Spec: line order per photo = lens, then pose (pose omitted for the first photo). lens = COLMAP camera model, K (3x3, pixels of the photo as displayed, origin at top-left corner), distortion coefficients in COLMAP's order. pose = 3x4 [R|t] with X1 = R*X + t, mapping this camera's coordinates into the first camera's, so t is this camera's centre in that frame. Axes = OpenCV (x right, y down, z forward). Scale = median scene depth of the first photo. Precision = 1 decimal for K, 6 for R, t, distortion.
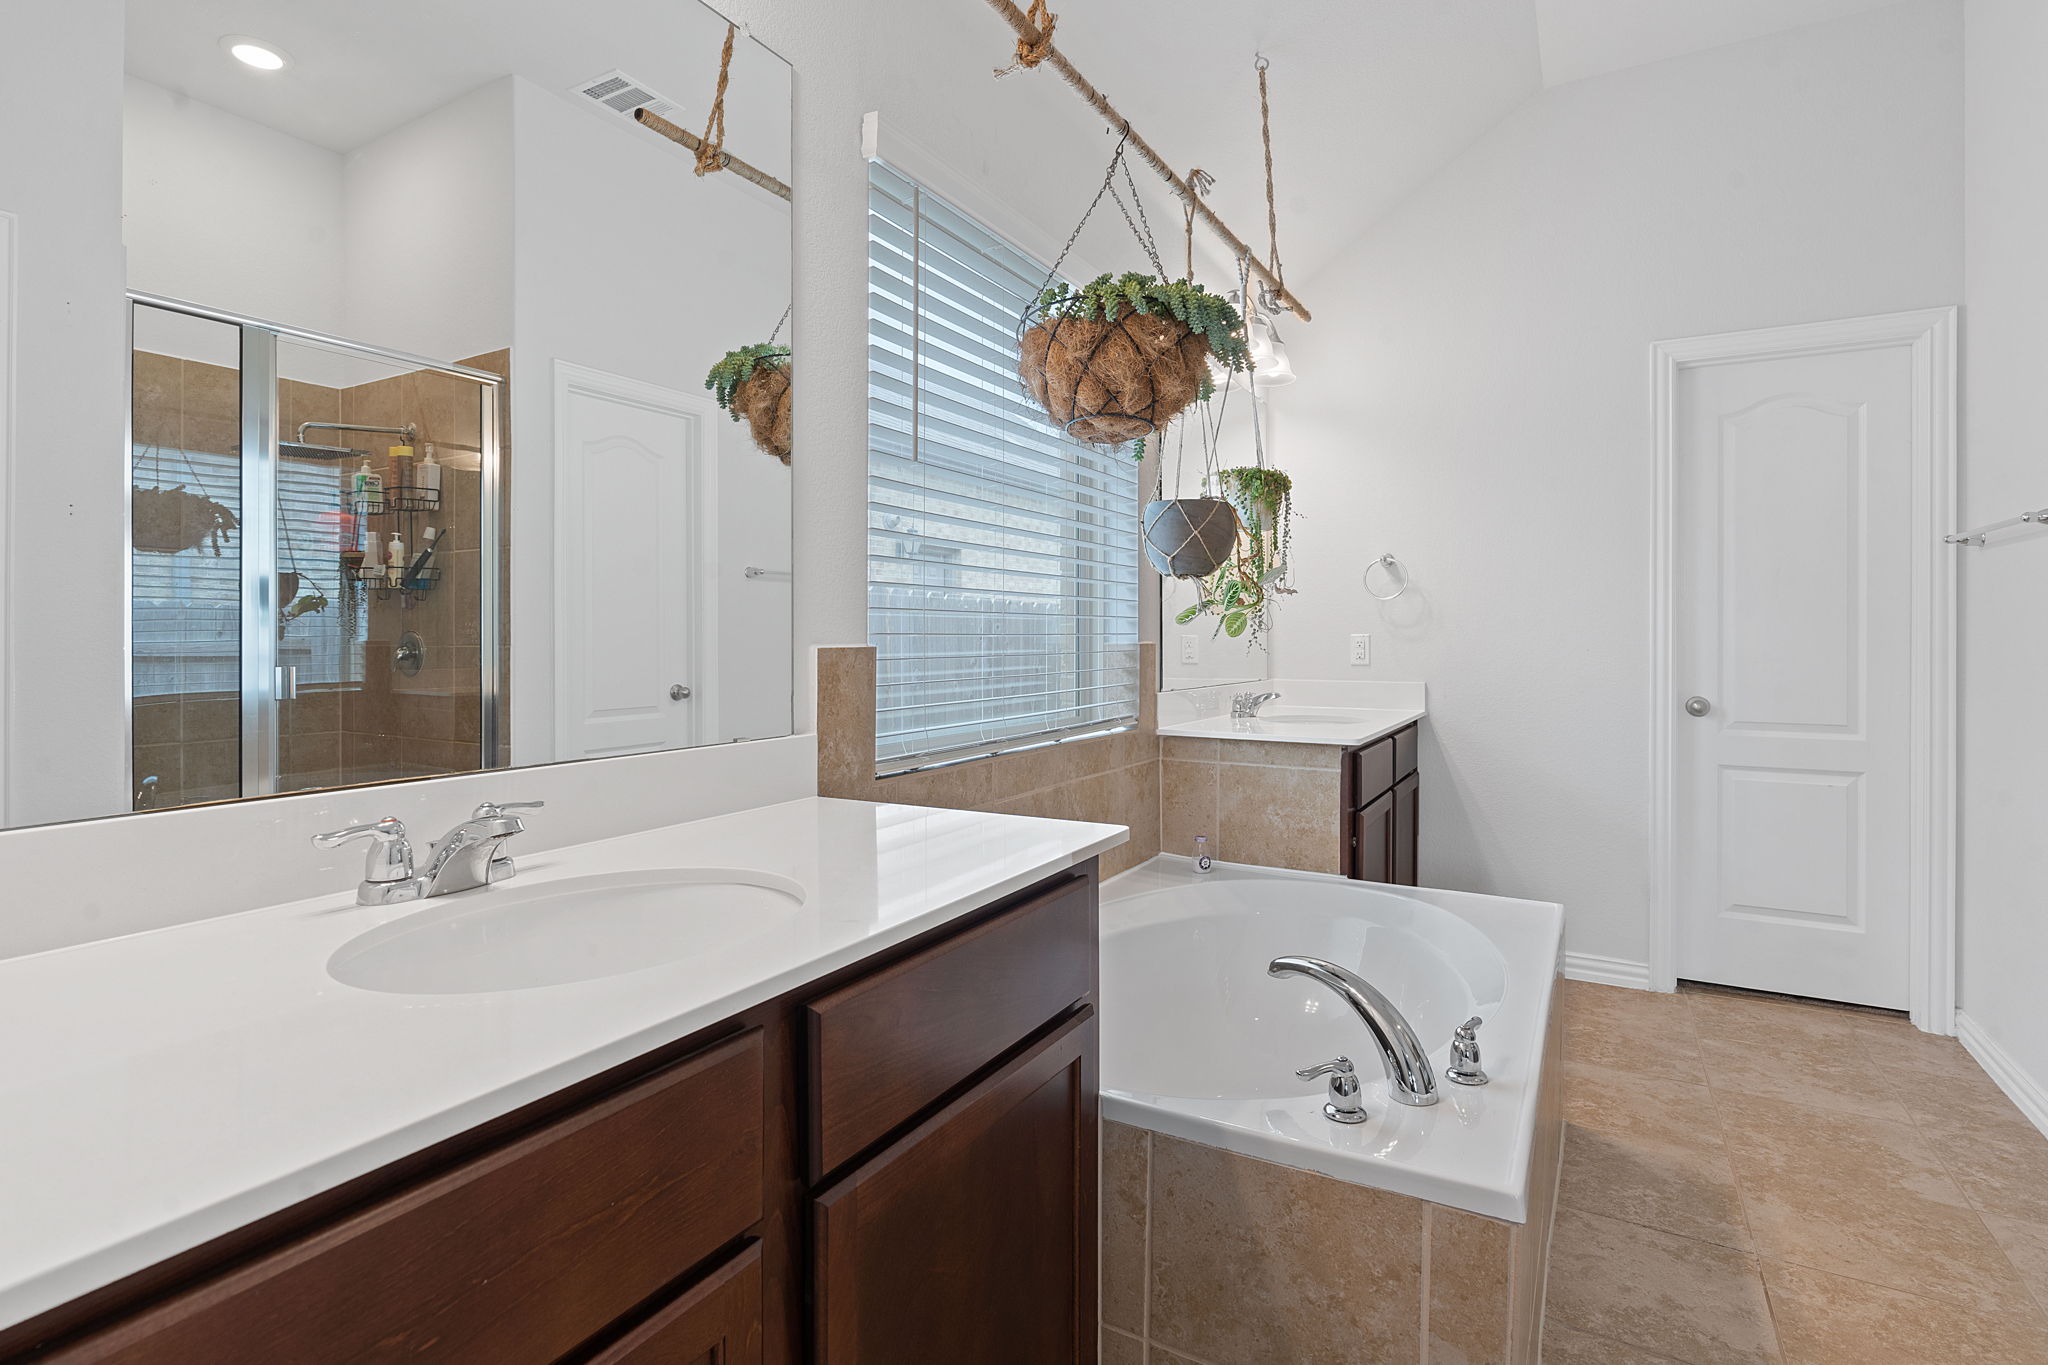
lens RADIAL K [[1003.2, 0, 1045.8], [0, 1003.2, 631.9], [0, 0, 1]] dist [-0.009317, 0.004666]
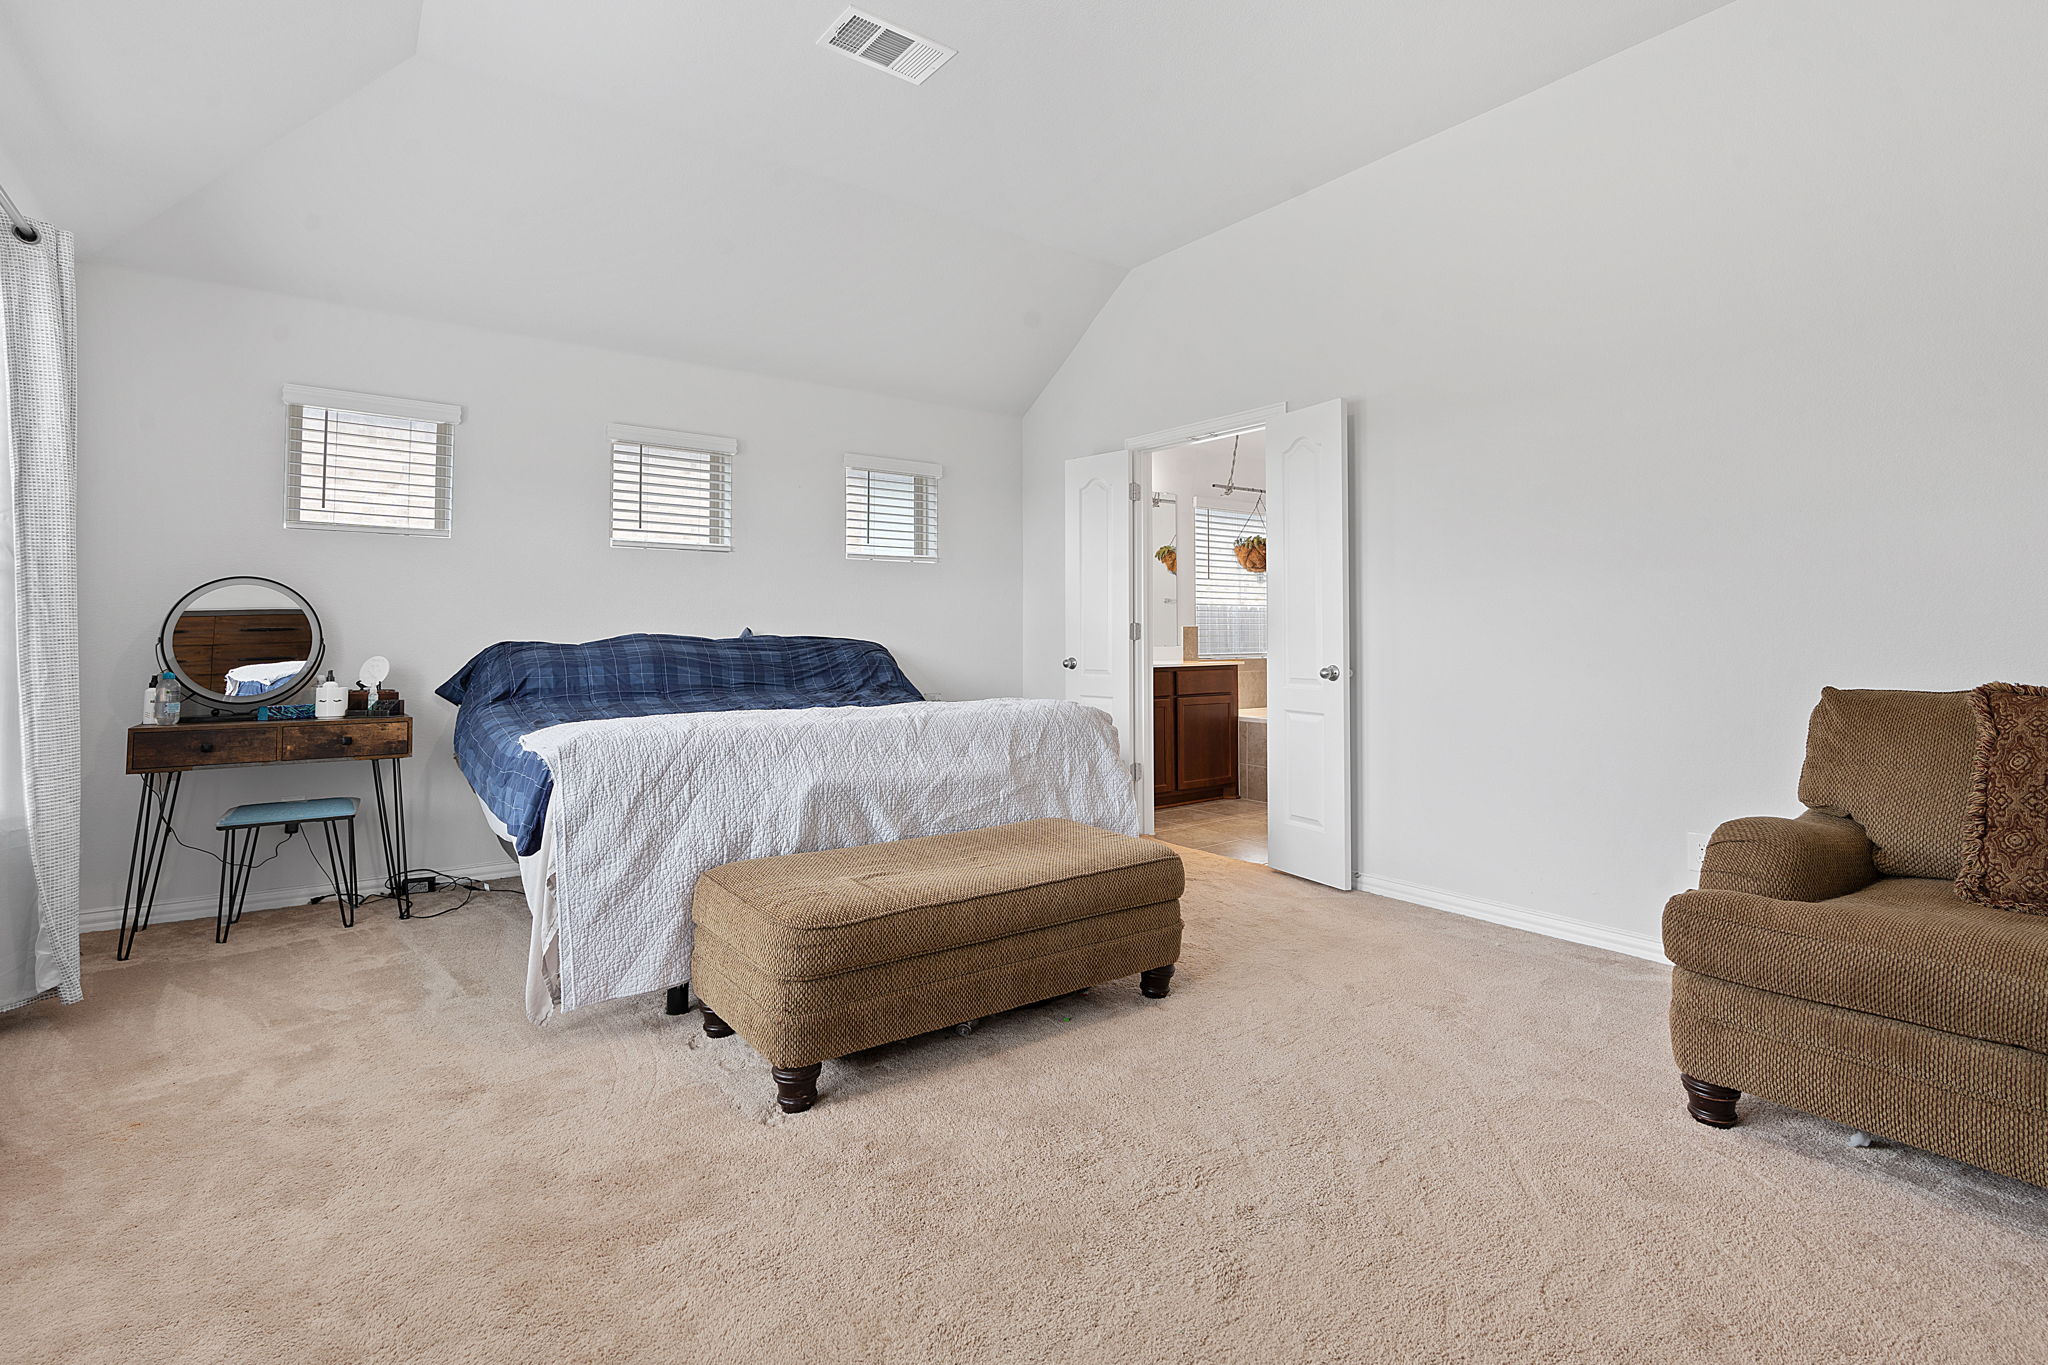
lens RADIAL K [[1003.2, 0, 1045.8], [0, 1003.2, 631.9], [0, 0, 1]] dist [-0.009317, 0.004666]
pose [[0.925088, 0.000500, -0.379752, 0.625332], [-0.001269, 0.999998, -0.001775, 0.035315], [0.379750, 0.002124, 0.925087, -2.319769]]
